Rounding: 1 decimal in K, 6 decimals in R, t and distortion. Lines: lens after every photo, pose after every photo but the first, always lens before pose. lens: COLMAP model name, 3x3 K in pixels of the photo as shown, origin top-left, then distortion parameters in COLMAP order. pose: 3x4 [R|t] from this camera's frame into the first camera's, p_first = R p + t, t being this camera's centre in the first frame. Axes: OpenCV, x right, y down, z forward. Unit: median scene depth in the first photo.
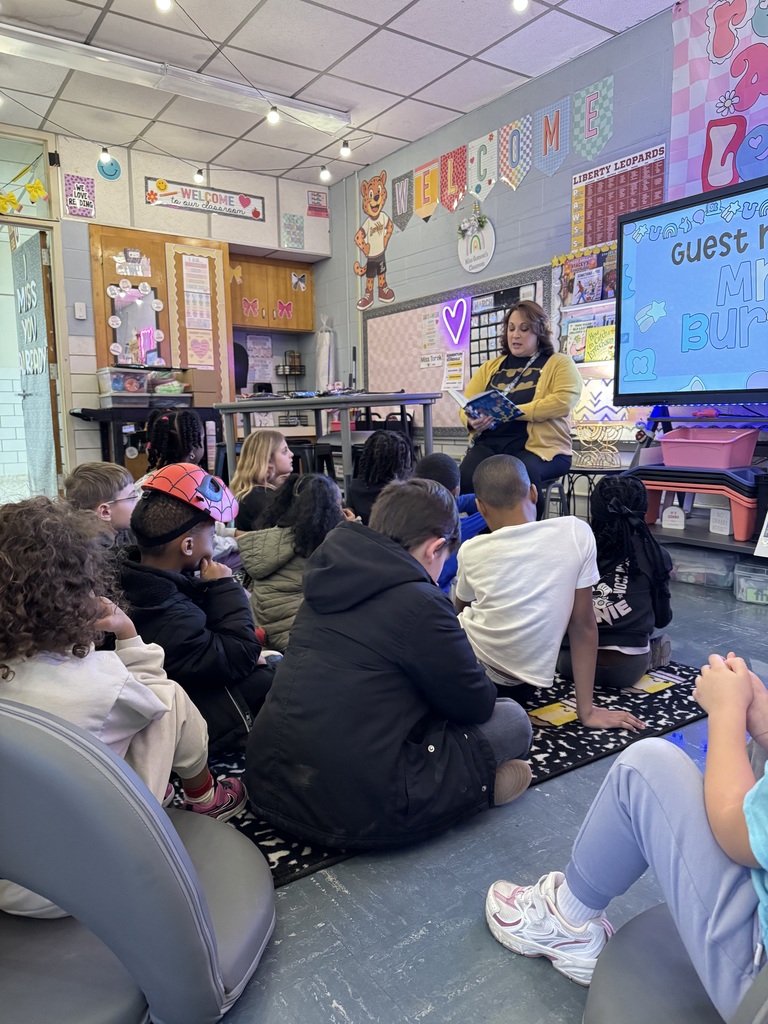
lens RADIAL K [[733.2, 0, 388.1], [0, 733.2, 498.5], [0, 0, 1]] dist [0.024001, -0.028101]
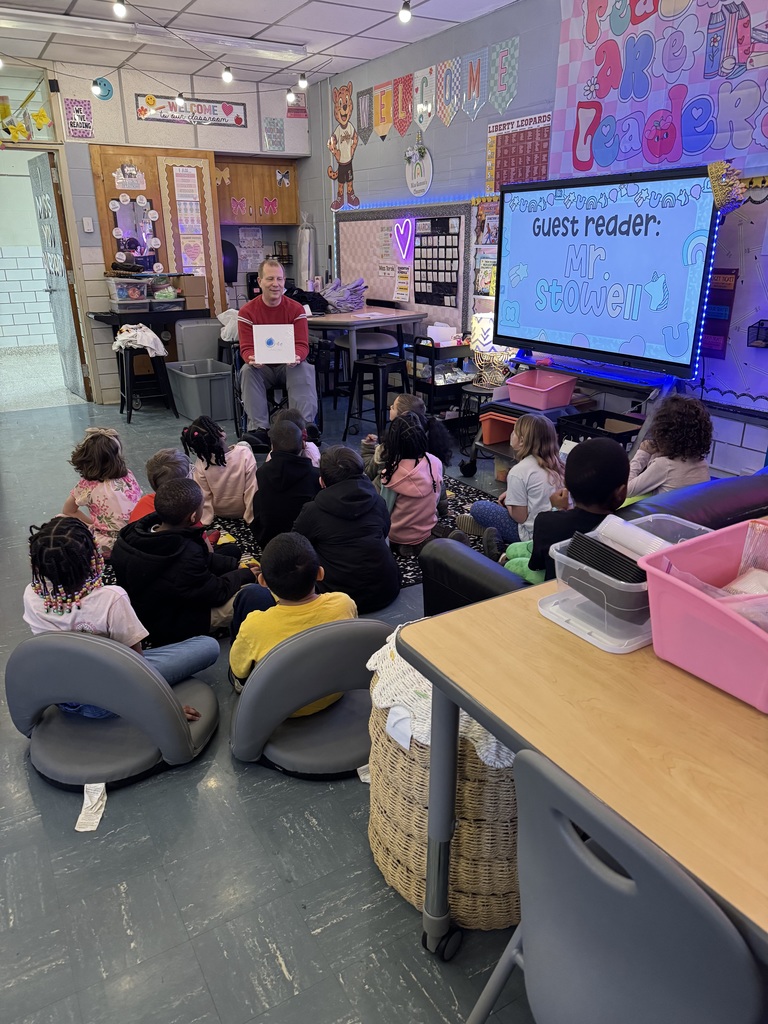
lens RADIAL K [[734.8, 0, 384.9], [0, 734.8, 510.1], [0, 0, 1]] dist [0.025101, -0.033636]
pose [[0.997224, 0.030870, -0.067759, 0.173900], [-0.013622, 0.970286, 0.241576, -0.121381], [0.073203, -0.239983, 0.968013, -0.252694]]
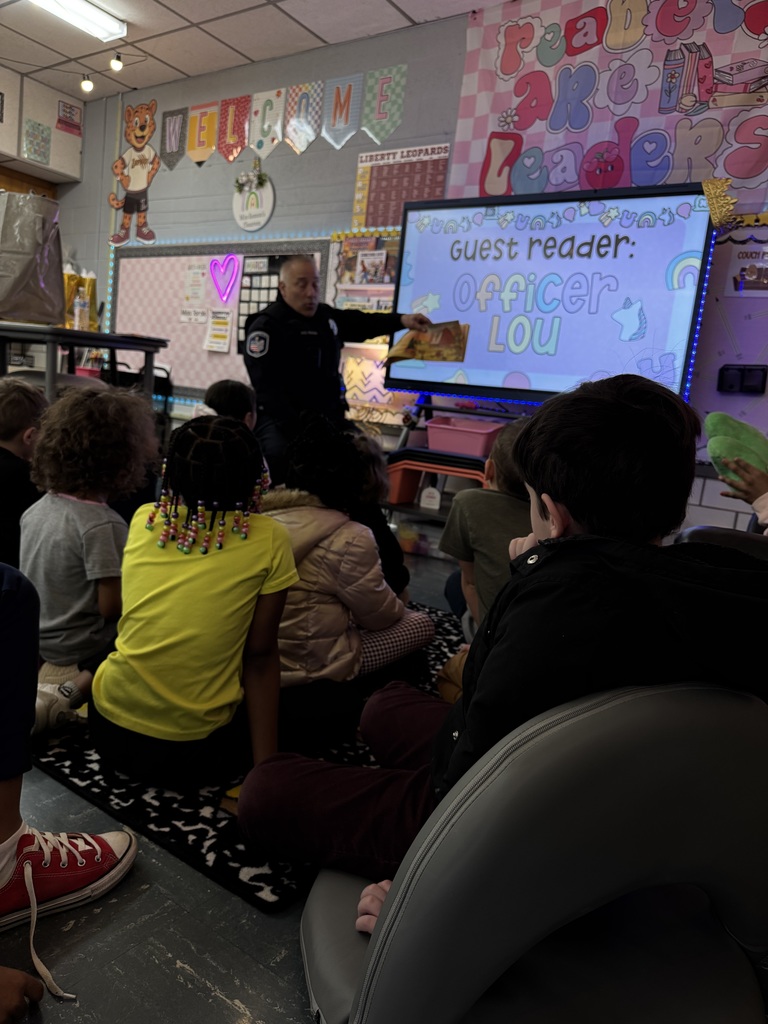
lens RADIAL K [[734.8, 0, 384.9], [0, 734.8, 510.1], [0, 0, 1]] dist [0.025101, -0.033636]
pose [[0.928399, 0.074085, 0.364126, -0.045010], [-0.088681, 0.995783, 0.023507, 0.018639], [-0.360849, -0.054115, 0.931053, 0.020267]]
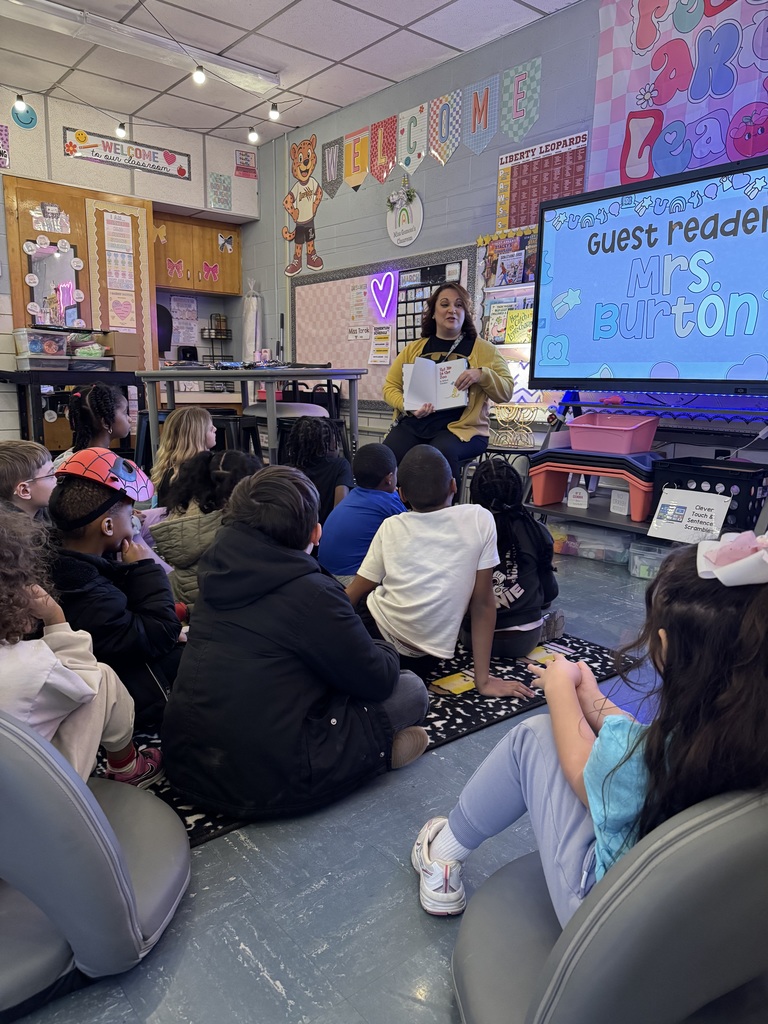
lens RADIAL K [[725.4, 0, 380.8], [0, 725.4, 511.9], [0, 0, 1]] dist [0.053280, -0.068688]
pose [[0.996044, 0.015525, 0.087500, 0.006742], [-0.021555, 0.997425, 0.068403, -0.013757], [-0.086213, -0.070018, 0.993813, -0.020496]]
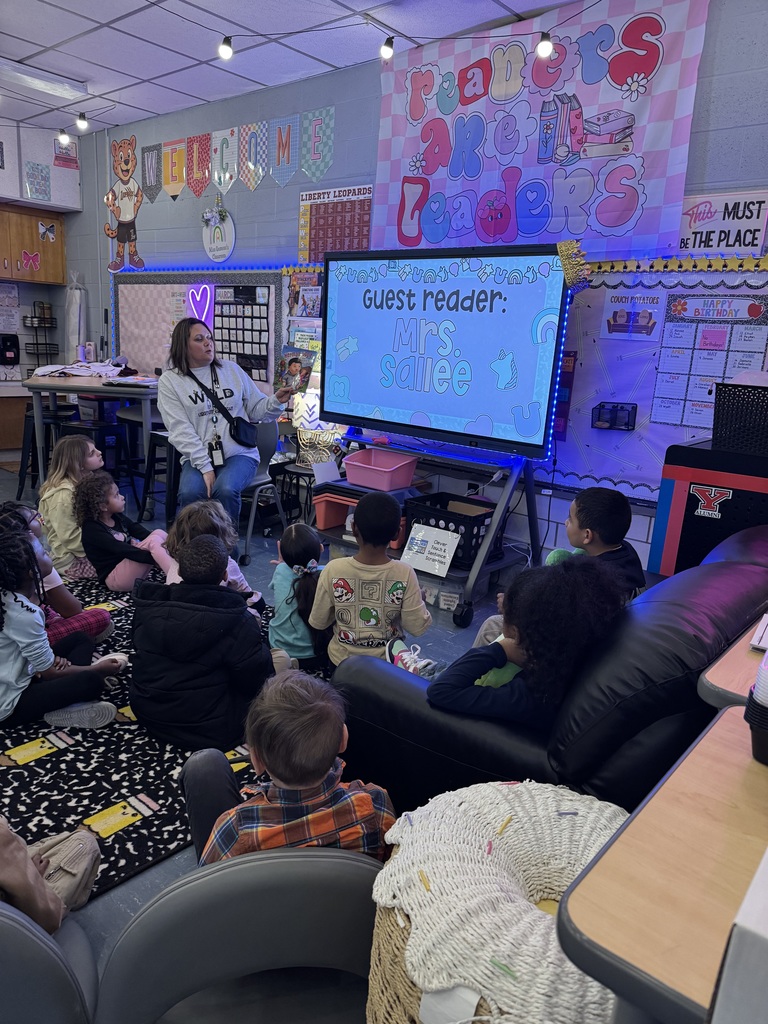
lens RADIAL K [[729.0, 0, 388.7], [0, 729.0, 511.1], [0, 0, 1]] dist [0.084181, -0.143813]
pose [[0.966273, 0.011816, 0.257250, 0.095760], [-0.044357, 0.991653, 0.121066, -0.102816], [-0.253672, -0.128394, 0.958731, -0.123316]]
